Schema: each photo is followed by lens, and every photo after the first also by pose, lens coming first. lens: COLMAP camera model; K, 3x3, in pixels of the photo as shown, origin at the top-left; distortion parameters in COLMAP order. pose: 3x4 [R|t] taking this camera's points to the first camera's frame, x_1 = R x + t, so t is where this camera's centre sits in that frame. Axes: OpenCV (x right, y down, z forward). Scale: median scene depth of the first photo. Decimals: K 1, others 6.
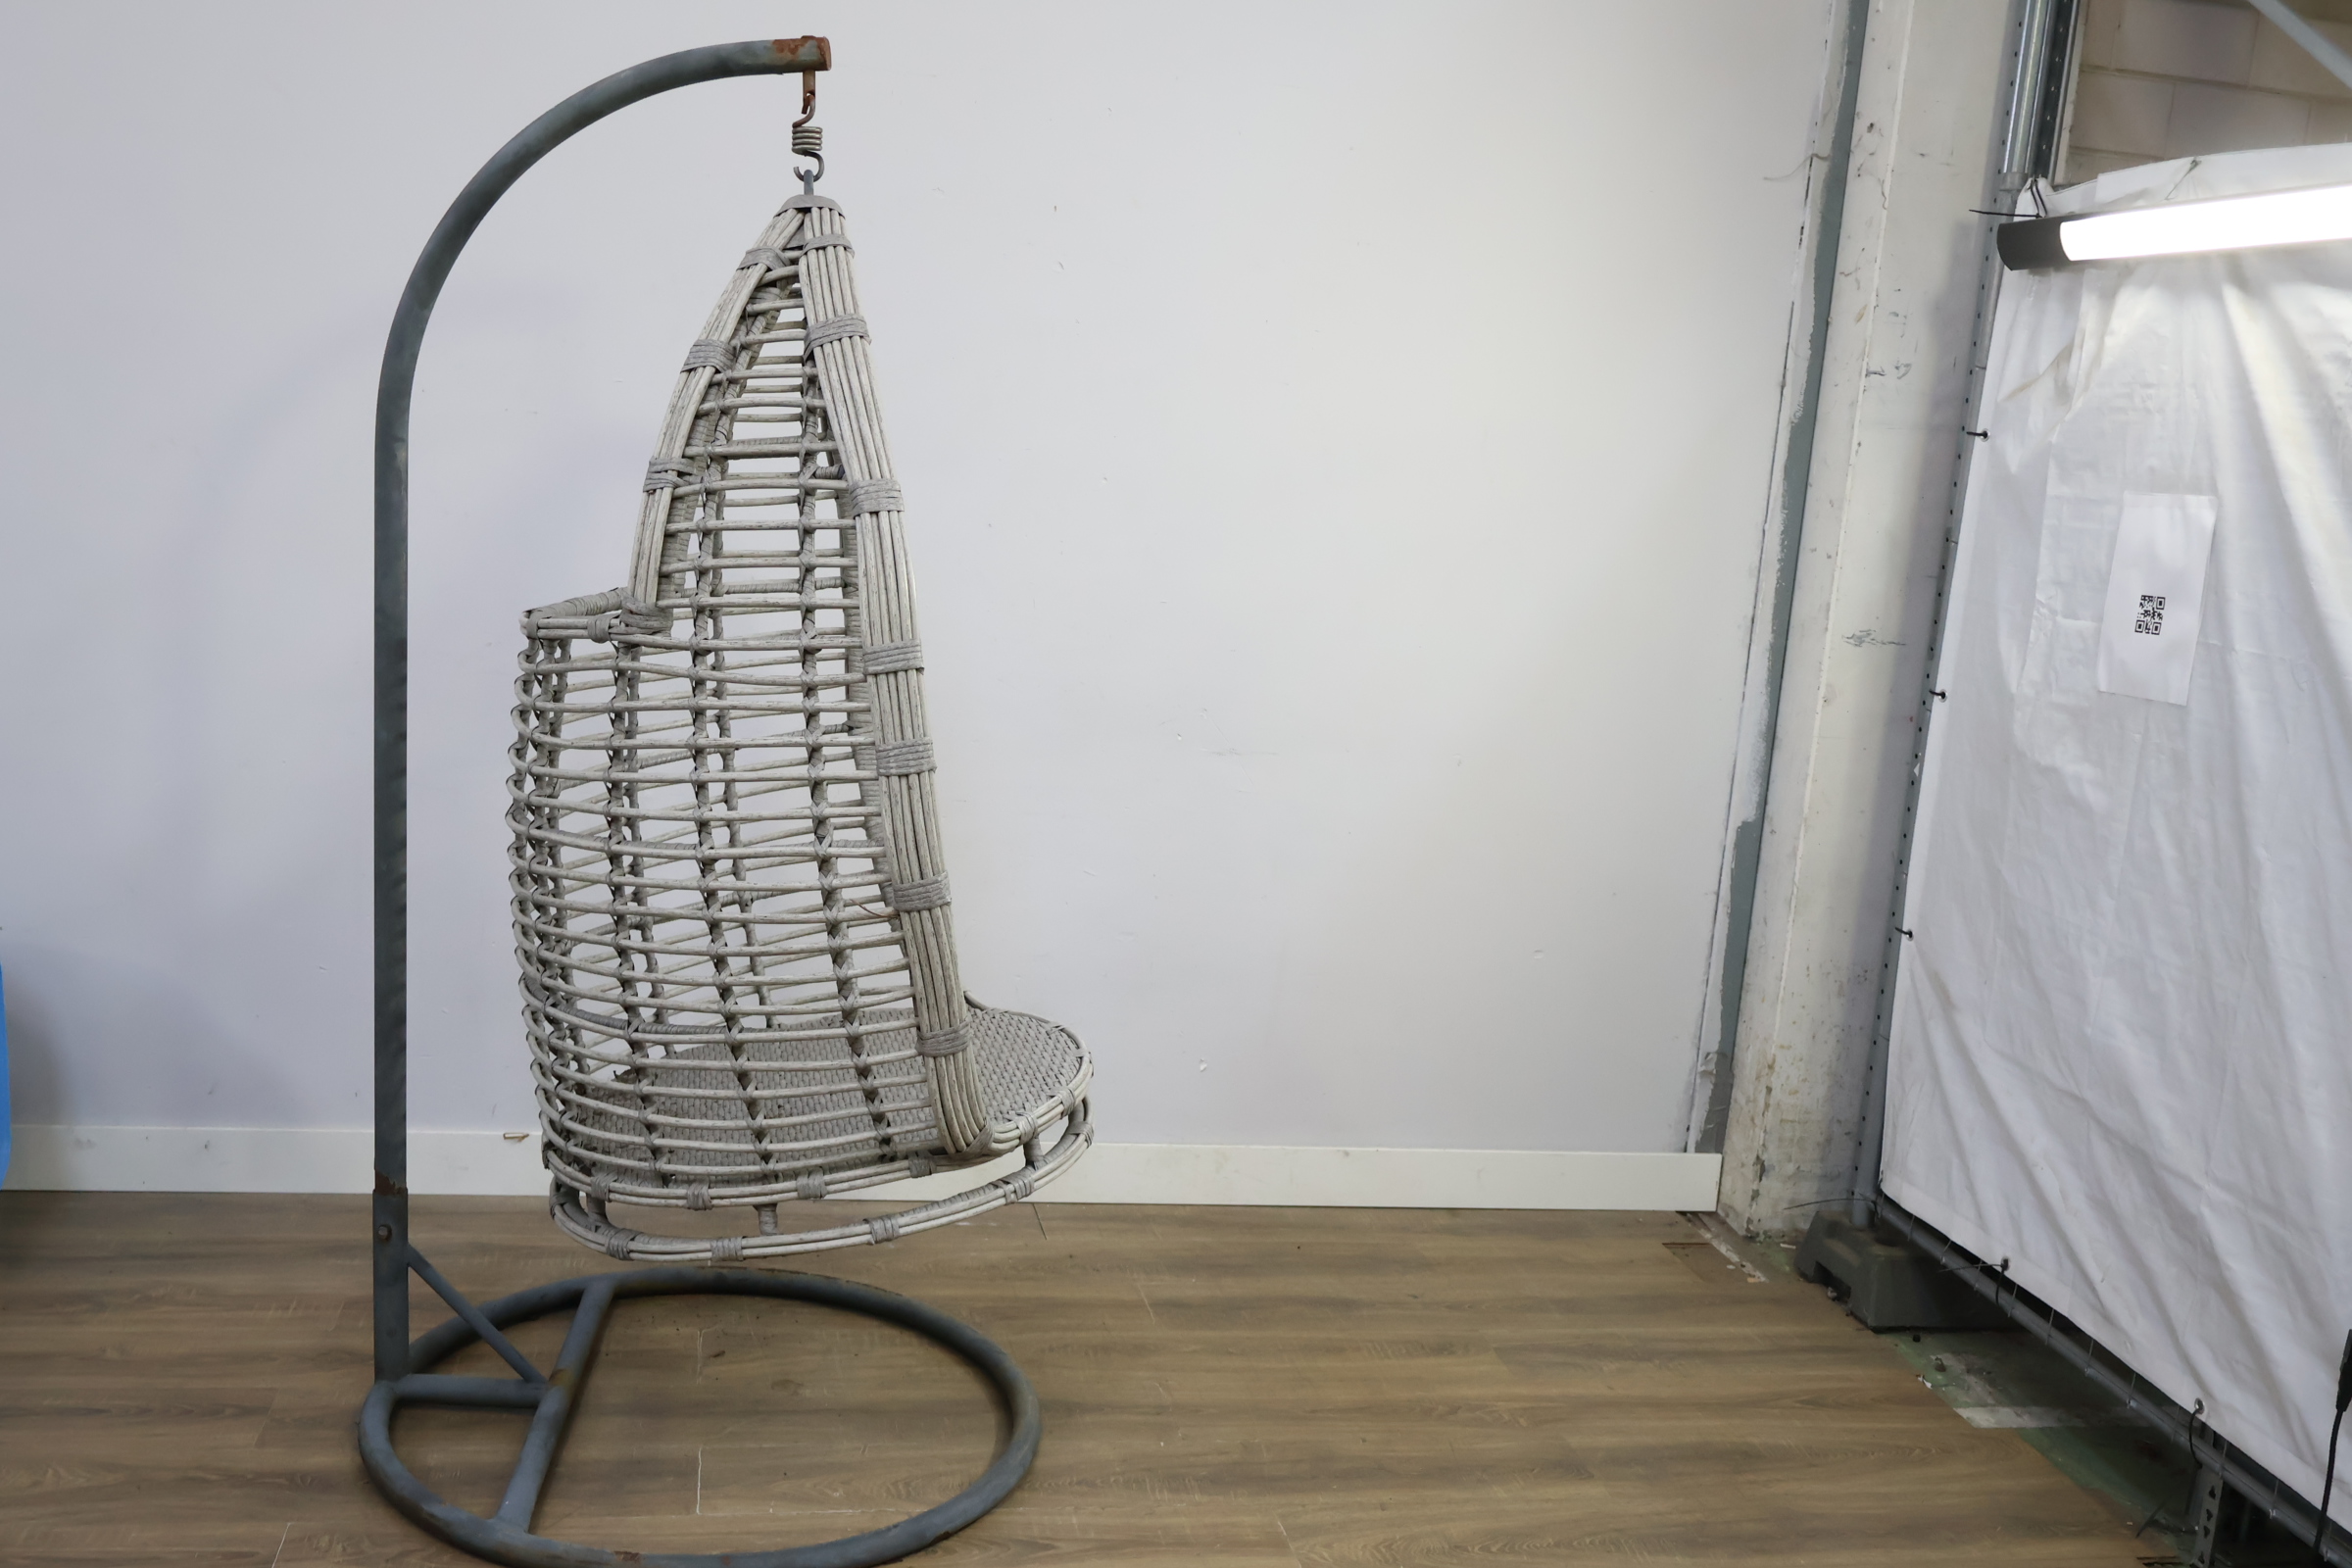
lens RADIAL K [[2353.5, 0, 1171.1], [0, 2353.5, 777.5], [0, 0, 1]] dist [0.002215, 0.016755]
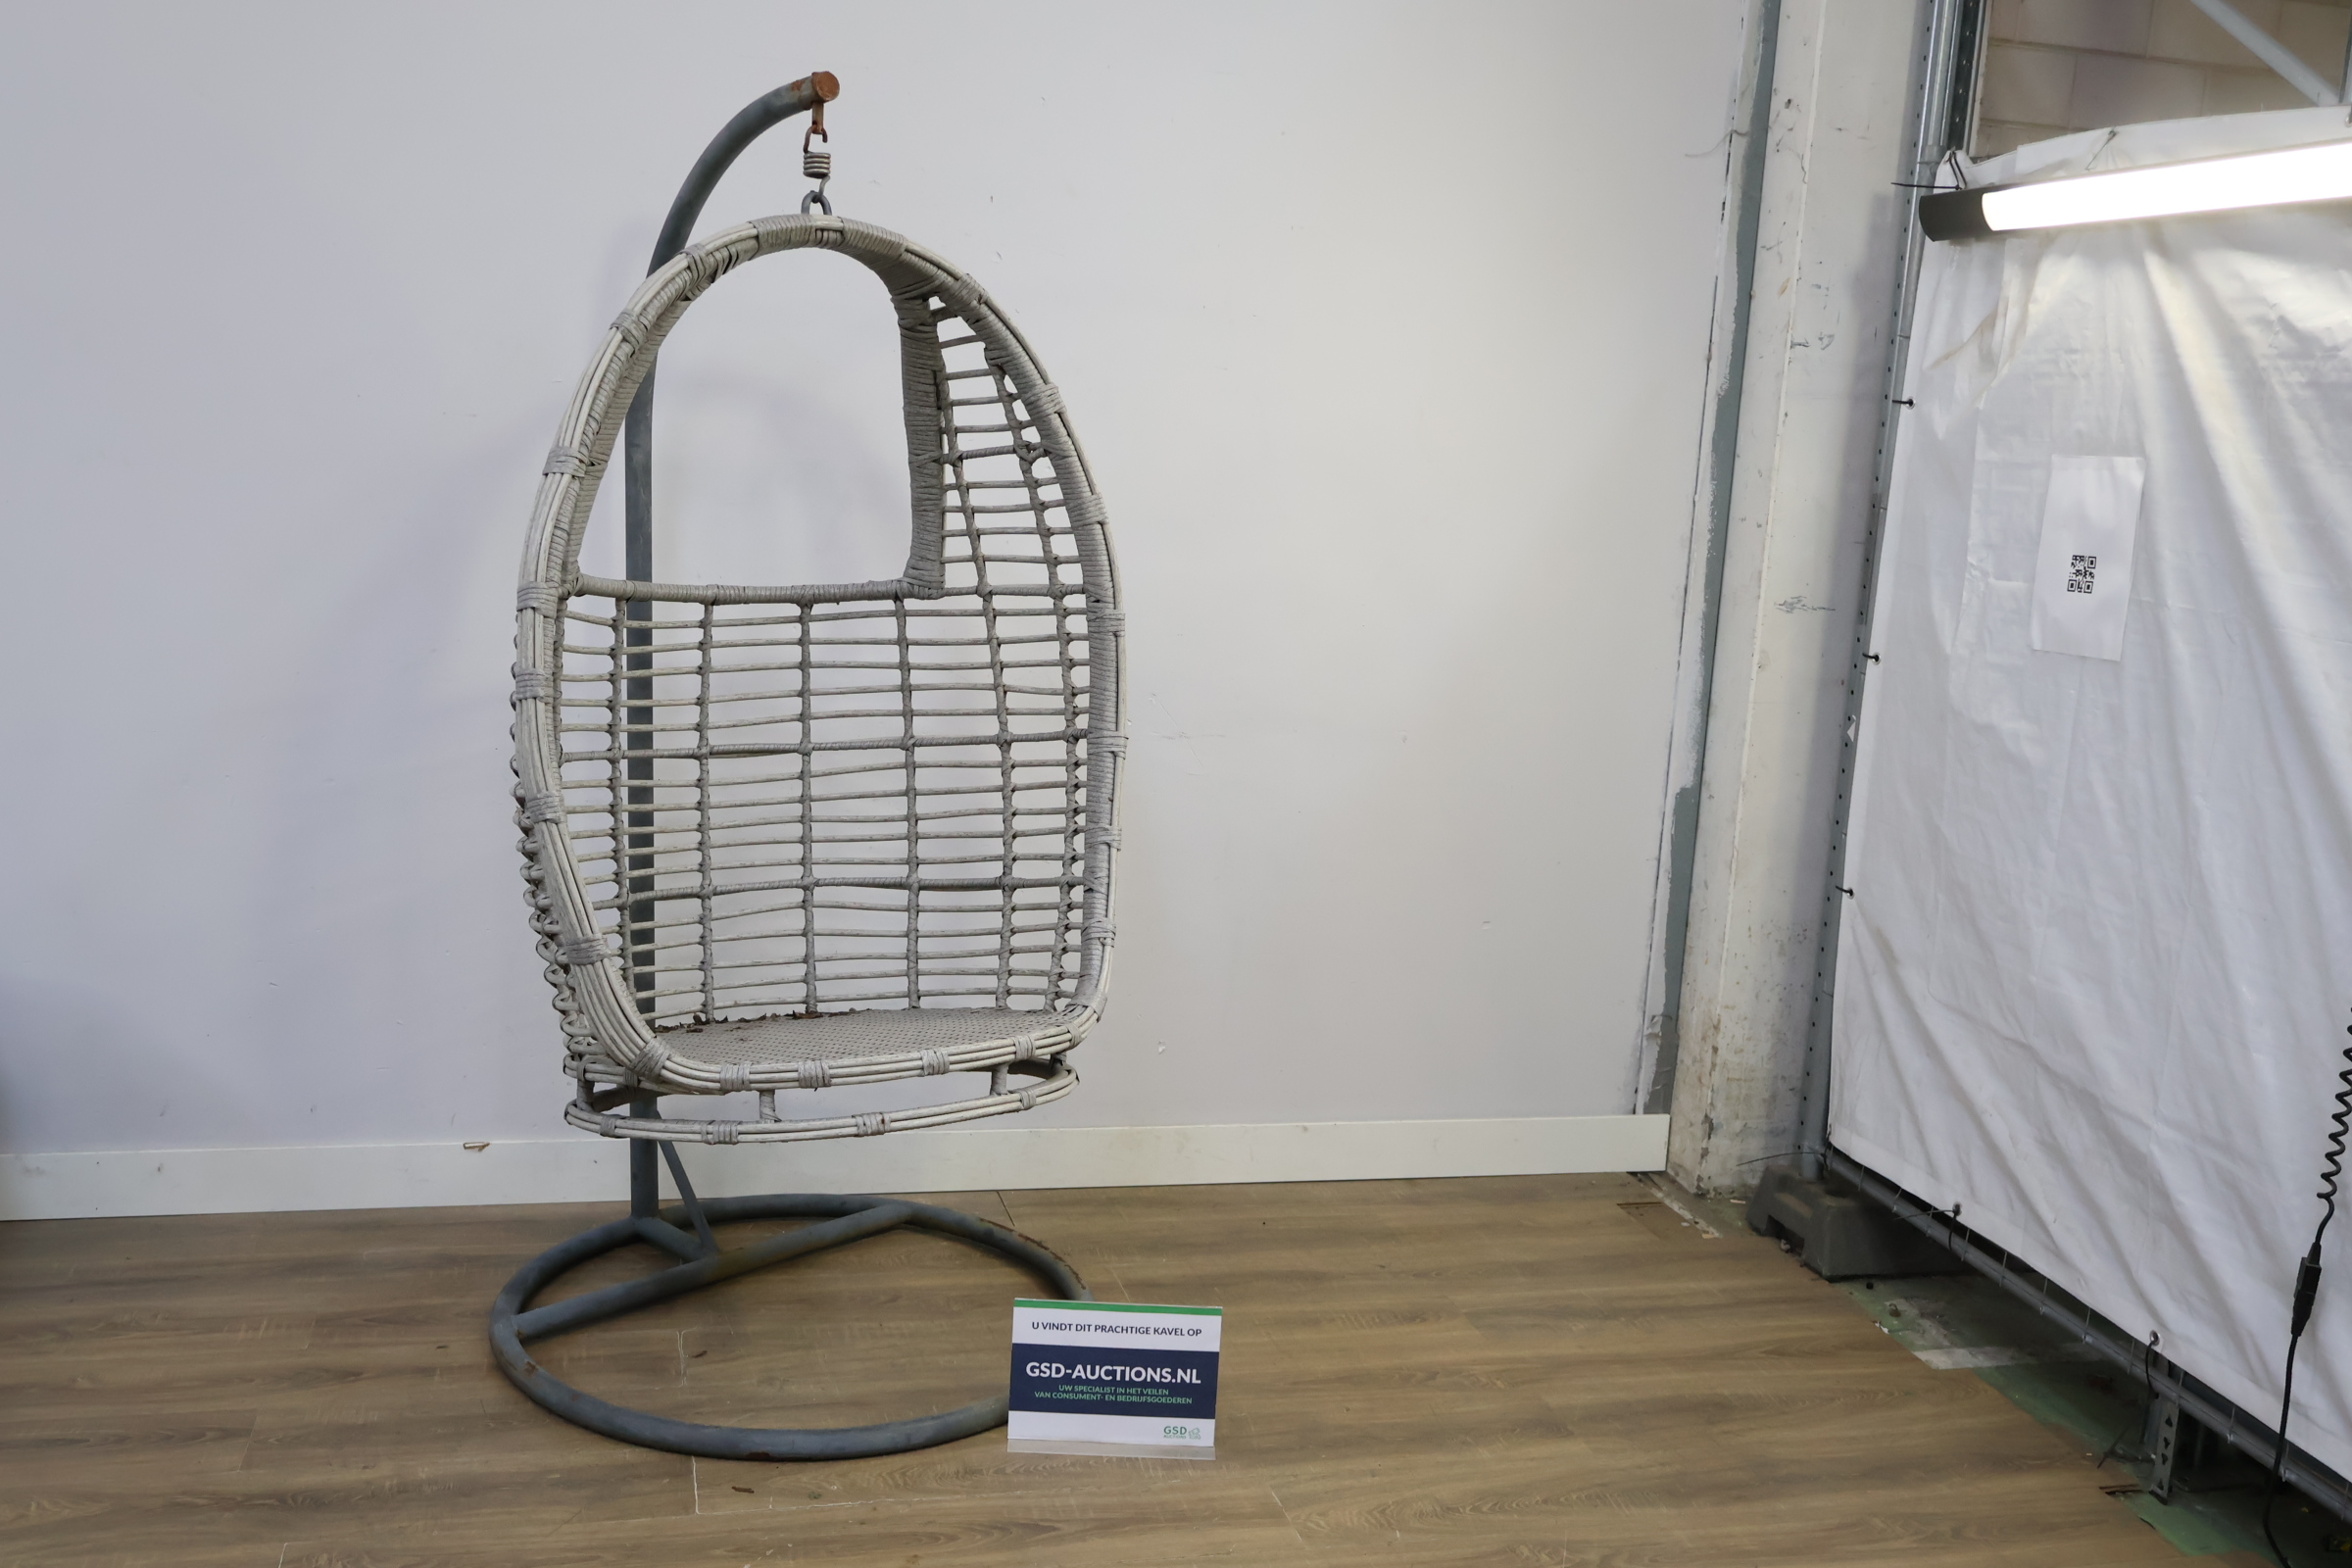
lens RADIAL K [[2353.3, 0, 1181.6], [0, 2353.3, 781.0], [0, 0, 1]] dist [0.015049, 0.006549]
pose [[0.998002, -0.032907, 0.053934, -0.033509], [0.032431, 0.999427, 0.009678, -0.001360], [-0.054222, -0.007910, 0.998498, -0.008303]]
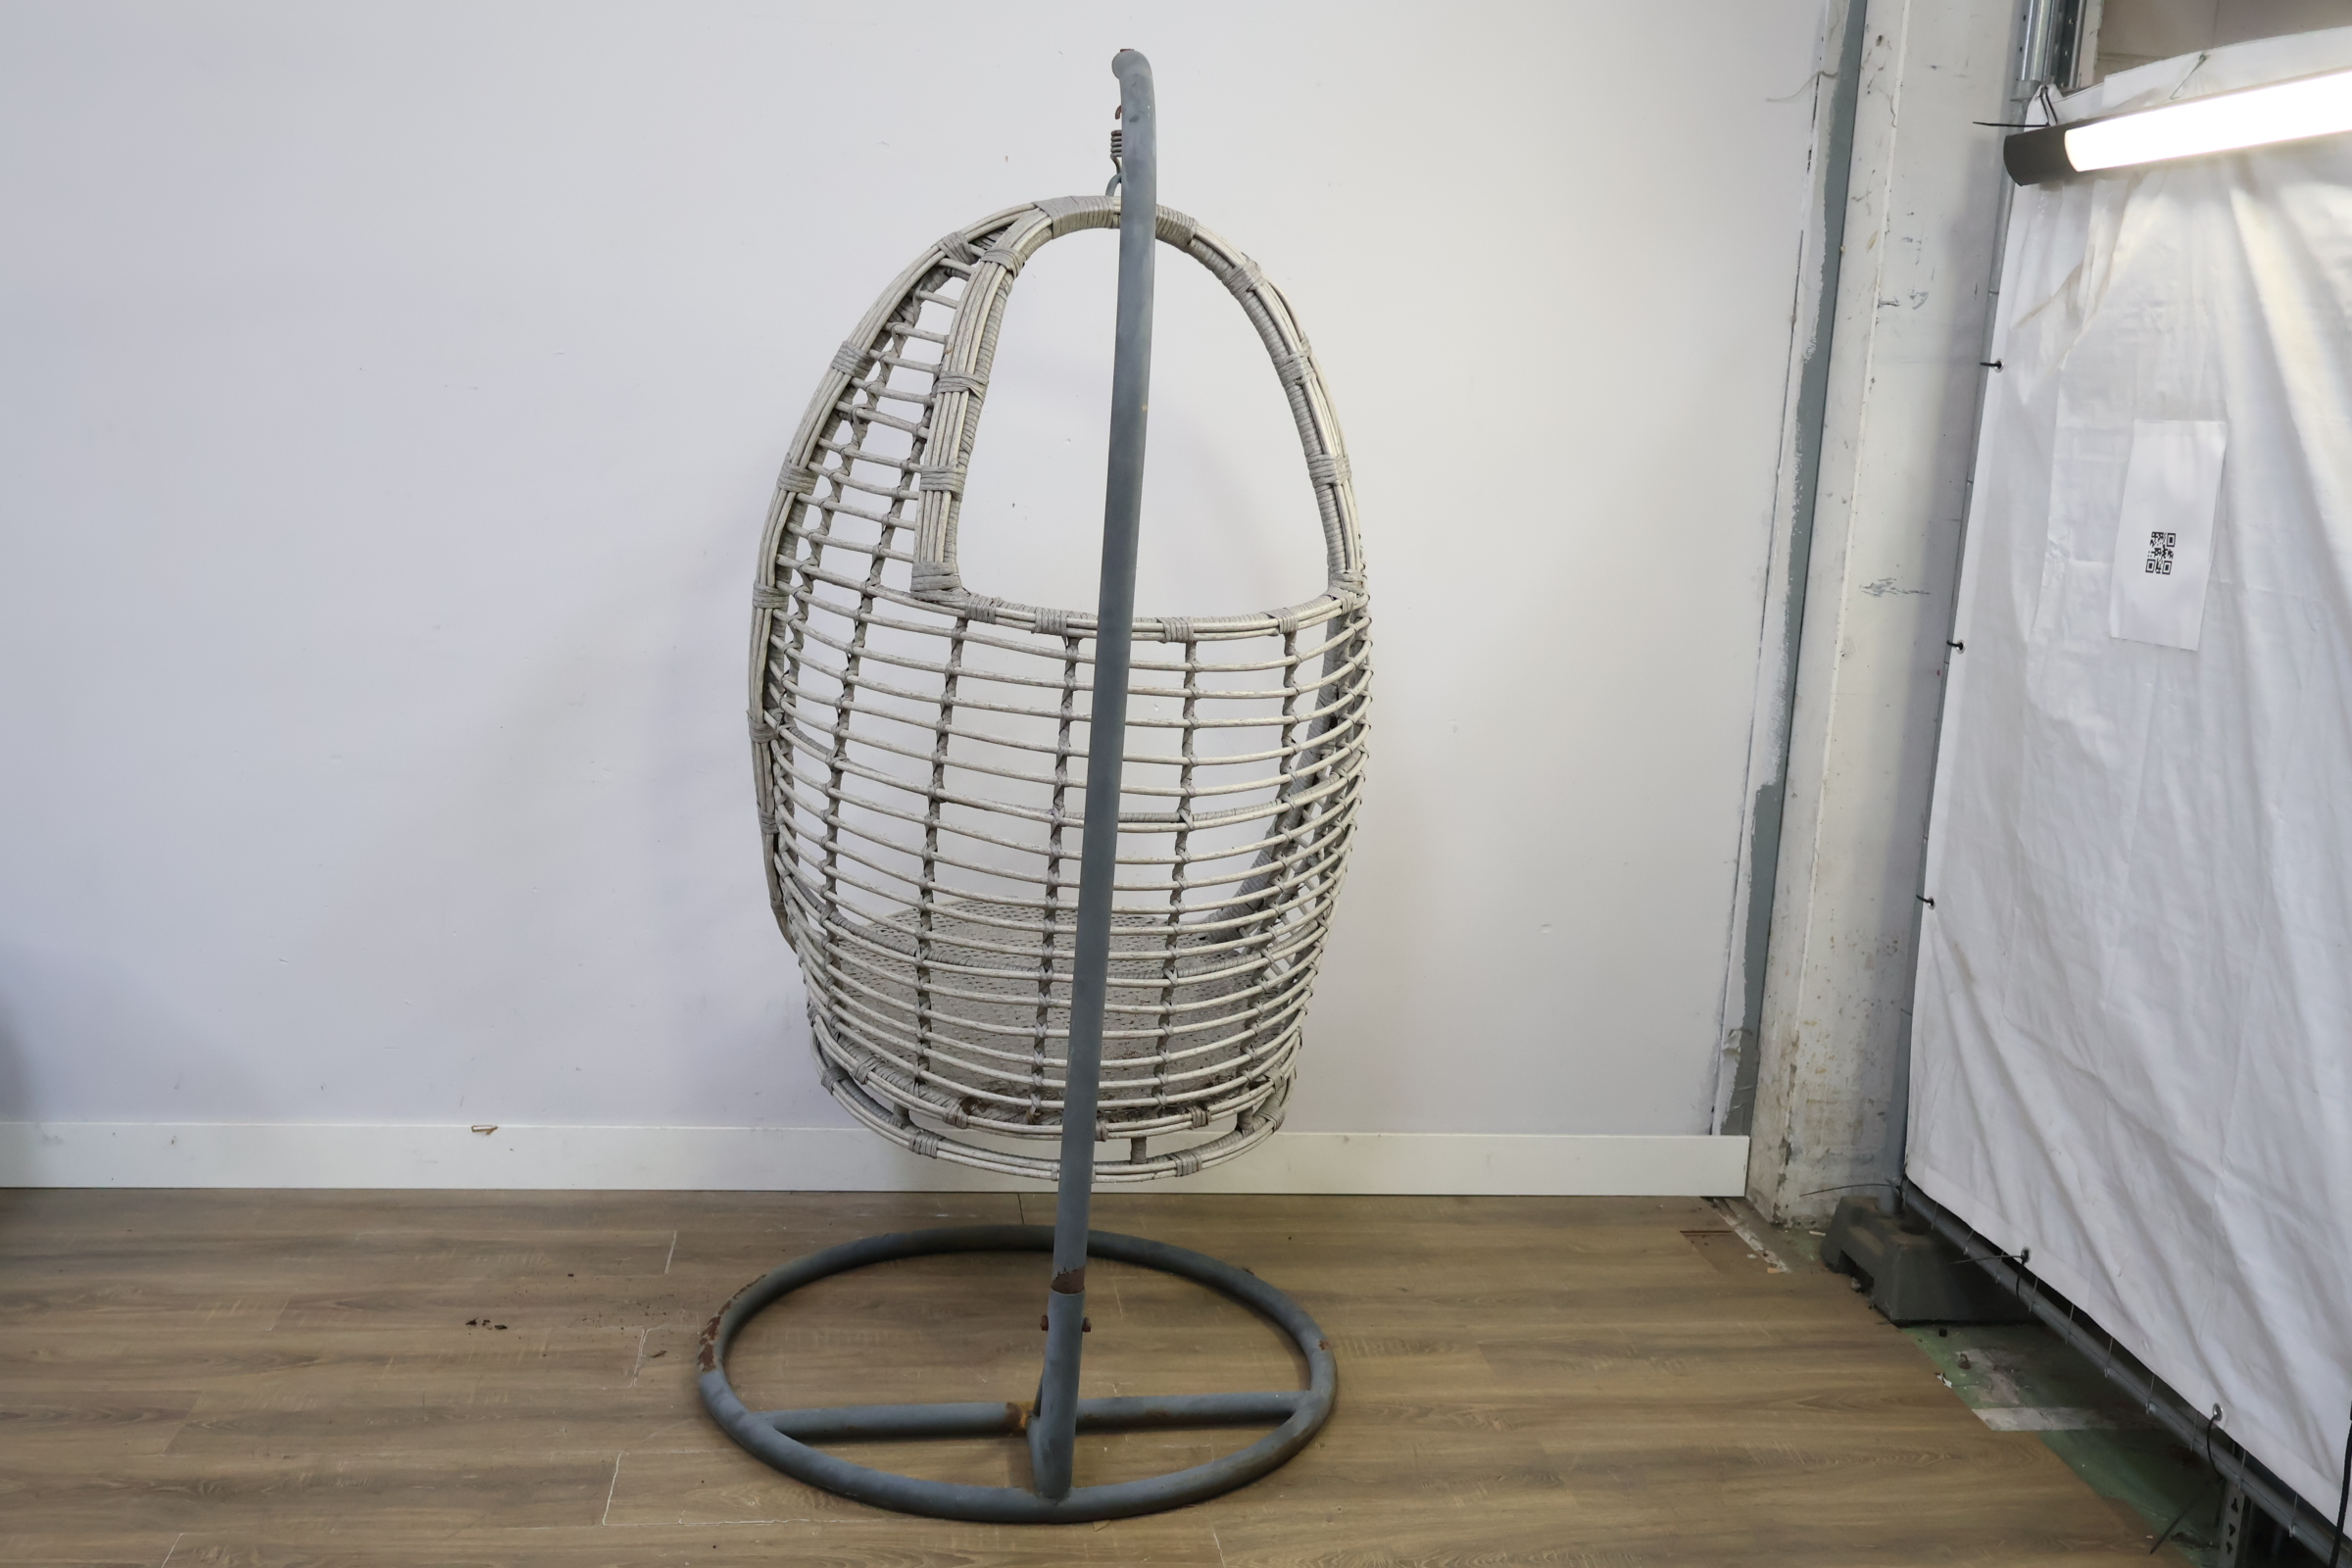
lens RADIAL K [[2337.6, 0, 1178.4], [0, 2337.6, 780.6], [0, 0, 1]] dist [0.003964, 0.015216]
pose [[0.997189, -0.018382, -0.072643, 0.092136], [0.019313, 0.999740, 0.012132, 0.001206], [0.072401, -0.013501, 0.997284, 0.056265]]
